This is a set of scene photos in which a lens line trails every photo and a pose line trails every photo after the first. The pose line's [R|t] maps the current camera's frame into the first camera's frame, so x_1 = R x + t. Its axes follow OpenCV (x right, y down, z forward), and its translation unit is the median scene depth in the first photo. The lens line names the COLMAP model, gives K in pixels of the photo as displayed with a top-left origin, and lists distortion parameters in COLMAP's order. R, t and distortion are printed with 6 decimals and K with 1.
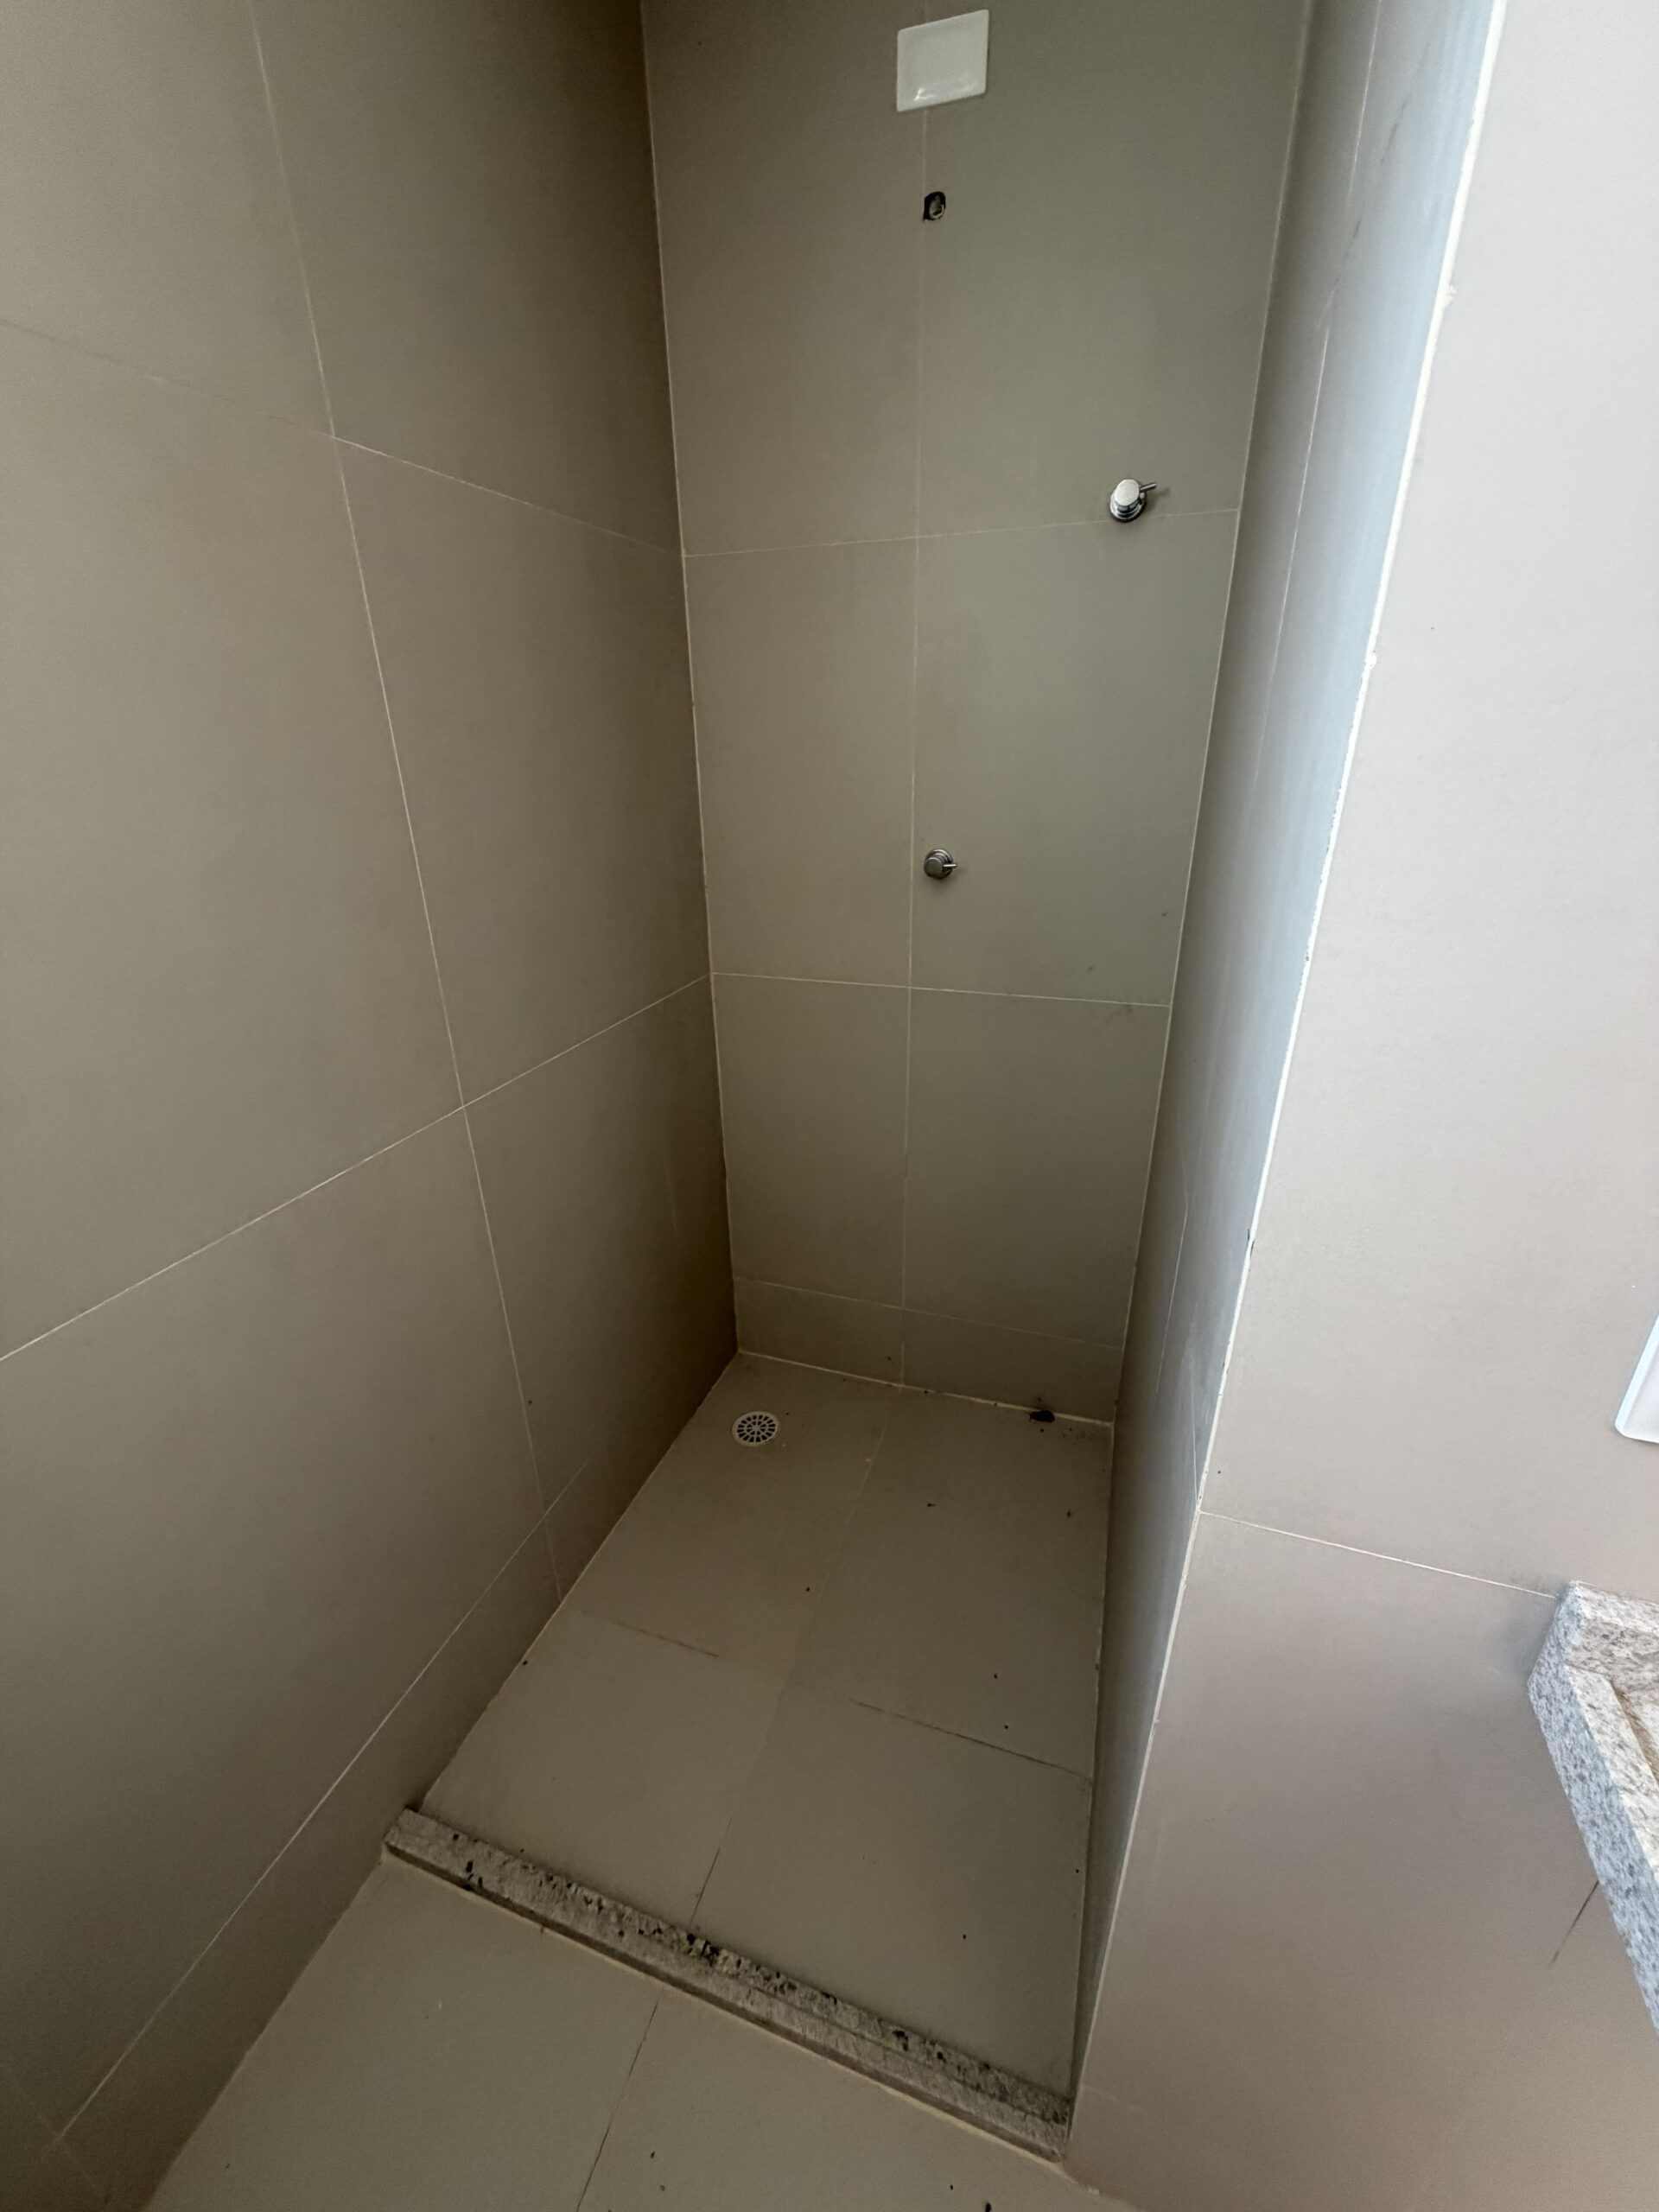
lens RADIAL K [[883.2, 0, 835.3], [0, 883.2, 1097.9], [0, 0, 1]] dist [-0.001039, 0.000831]
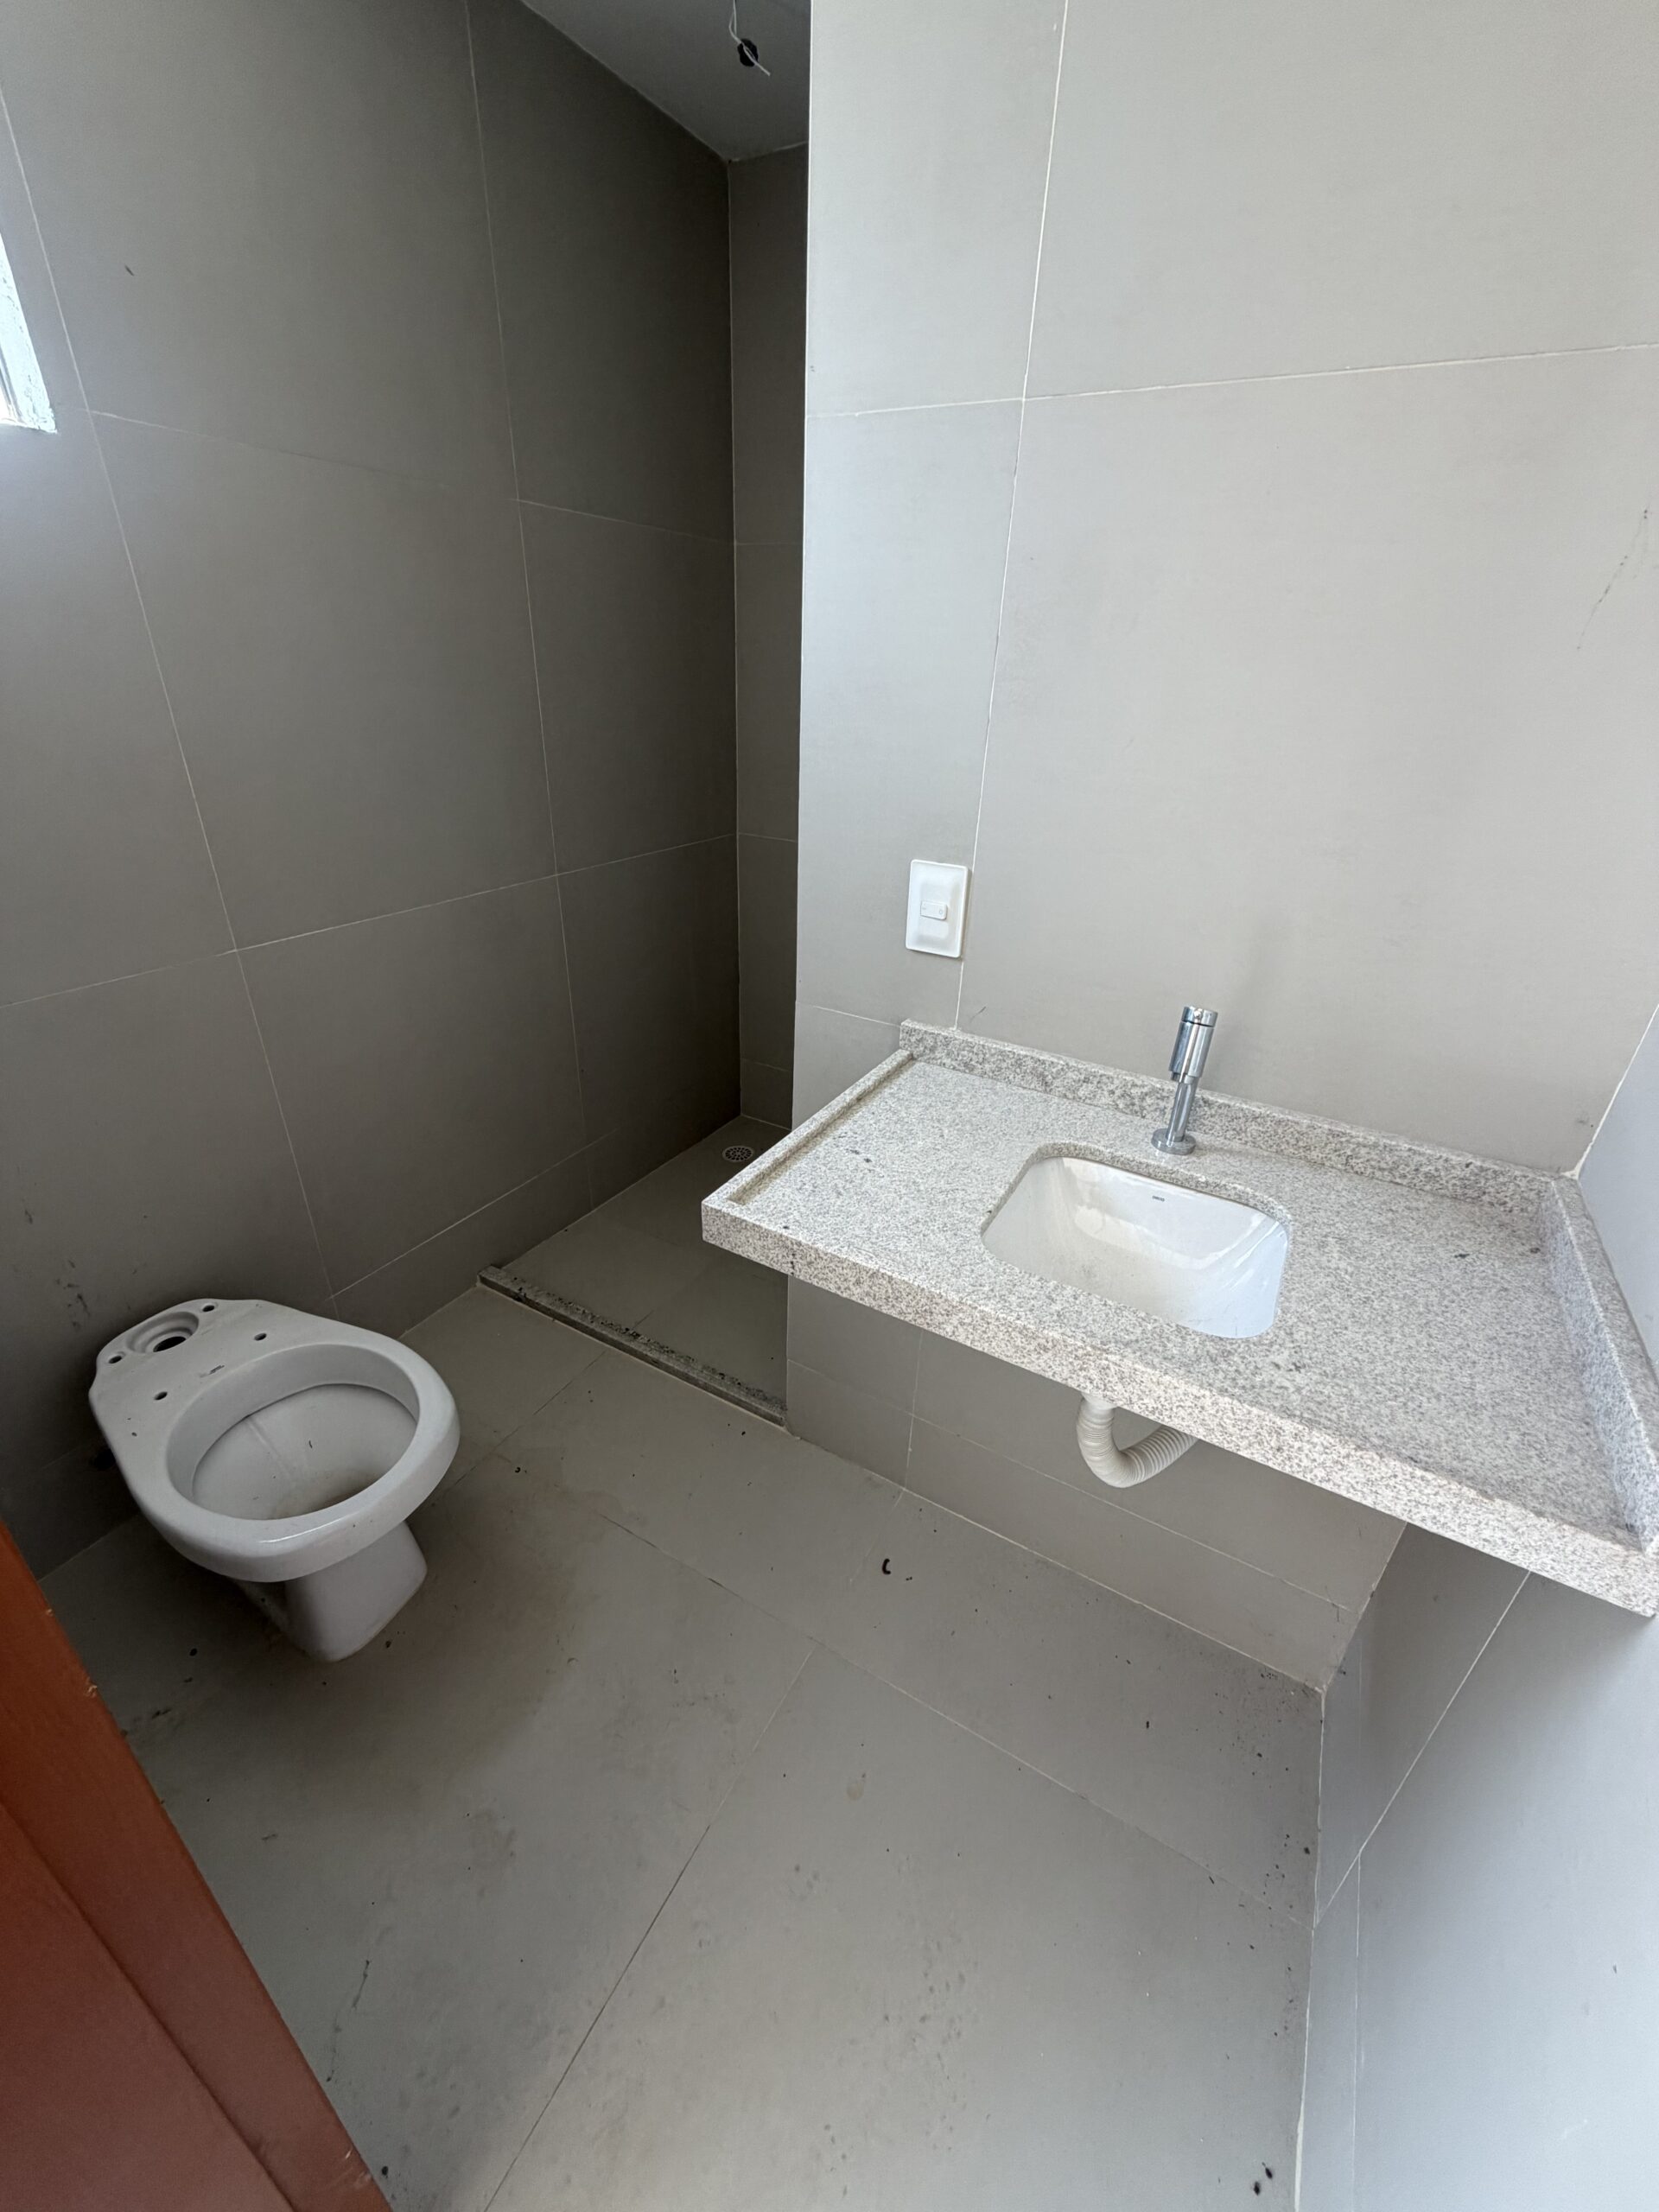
lens RADIAL K [[883.2, 0, 835.3], [0, 883.2, 1097.9], [0, 0, 1]] dist [-0.001039, 0.000831]
pose [[0.982601, 0.127102, -0.135428, 0.420129], [-0.118044, 0.990324, 0.072966, 0.257191], [0.143392, -0.055710, 0.988097, -0.687696]]
